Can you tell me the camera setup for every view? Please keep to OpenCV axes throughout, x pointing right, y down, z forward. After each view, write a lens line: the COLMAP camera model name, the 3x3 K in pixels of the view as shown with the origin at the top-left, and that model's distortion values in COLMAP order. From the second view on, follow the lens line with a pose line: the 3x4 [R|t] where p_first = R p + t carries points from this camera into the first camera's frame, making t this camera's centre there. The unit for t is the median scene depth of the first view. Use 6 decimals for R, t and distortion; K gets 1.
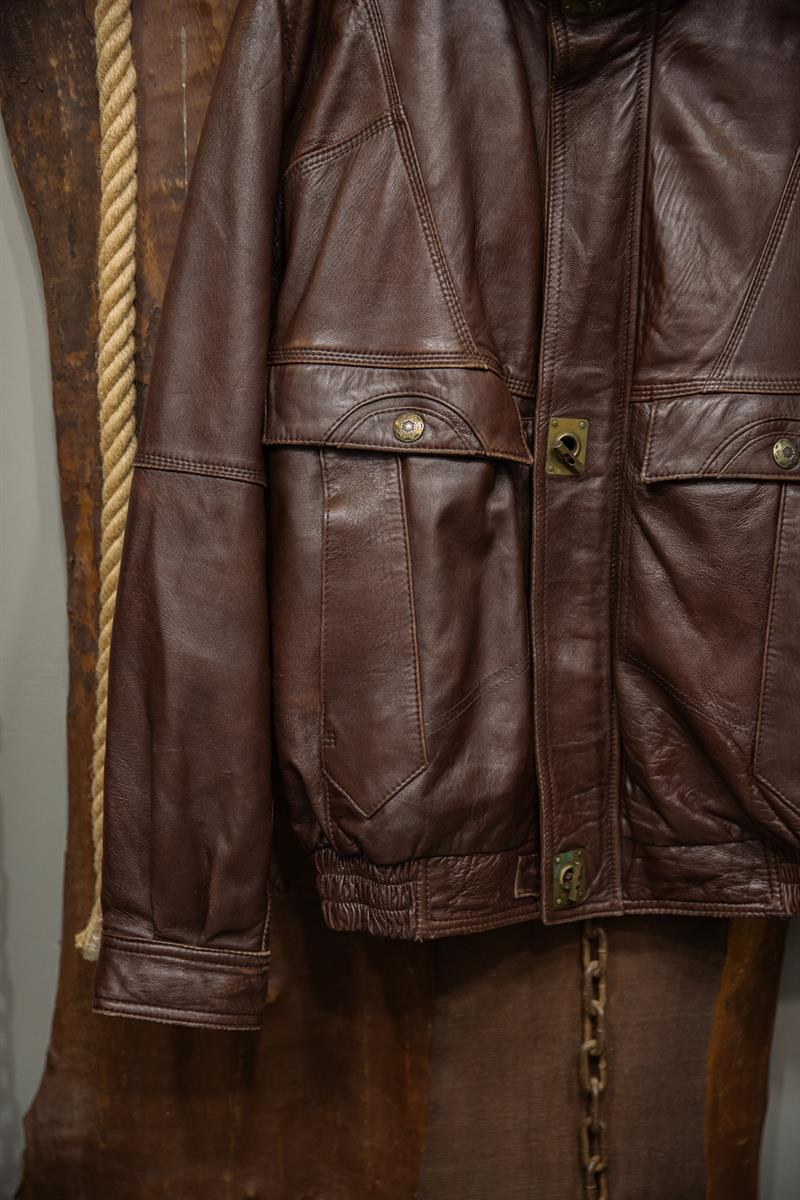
lens RADIAL K [[1744.7, 0, 399.8], [0, 1744.7, 609.6], [0, 0, 1]] dist [0.069658, 0.072730]
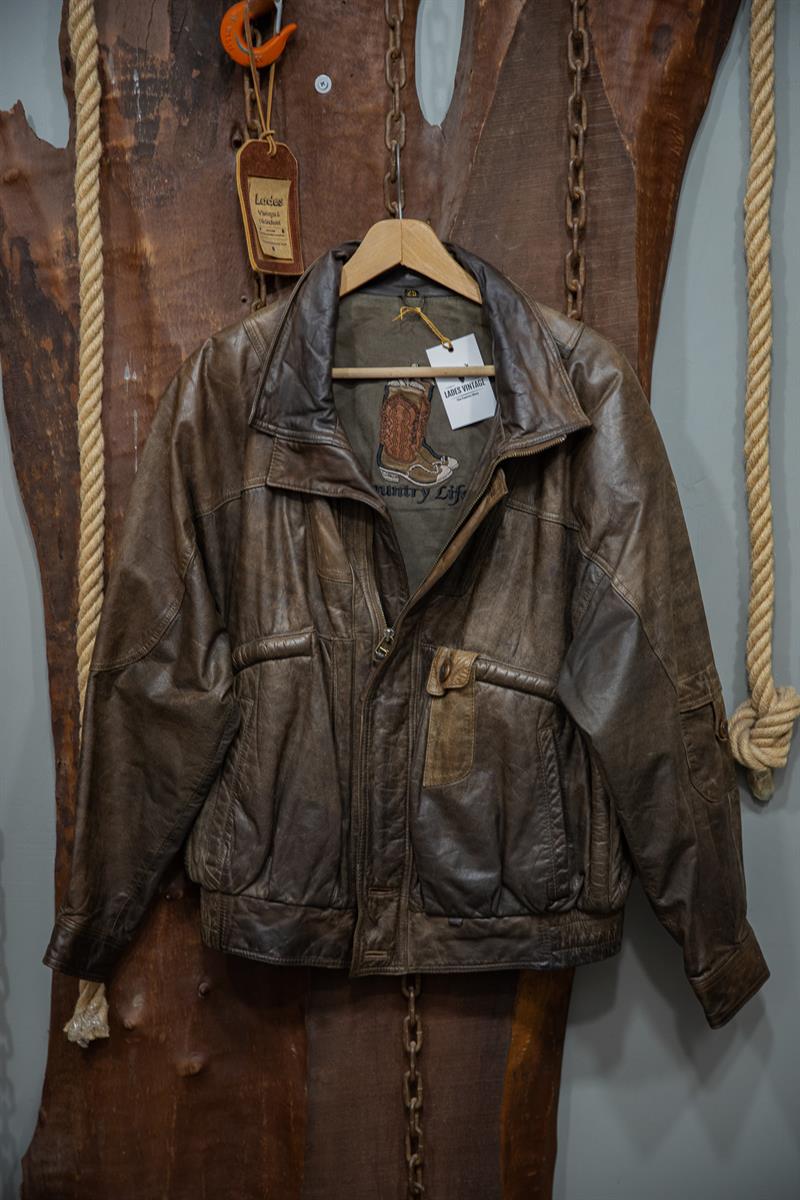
lens RADIAL K [[2016.8, 0, 406.2], [0, 2016.8, 601.1], [0, 0, 1]] dist [0.107414, 0.149490]
pose [[0.999752, -0.004832, -0.021749, 0.145363], [0.003890, 0.999061, -0.043160, -0.093816], [0.021937, 0.043065, 0.998831, -0.713884]]
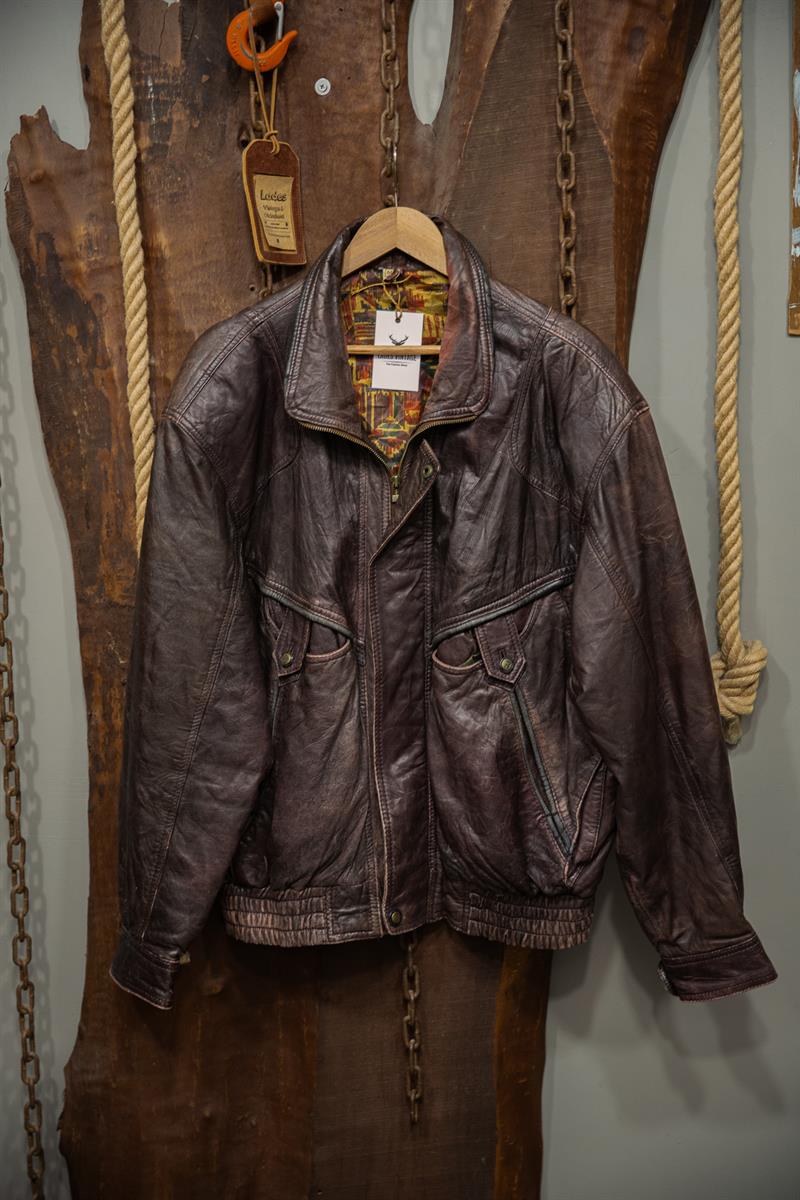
lens RADIAL K [[1744.7, 0, 399.8], [0, 1744.7, 609.6], [0, 0, 1]] dist [0.069658, 0.072730]
pose [[0.999262, -0.011903, -0.036524, 0.163045], [0.011630, 0.999903, -0.007668, -0.114508], [0.036612, 0.007238, 0.999303, -0.614795]]
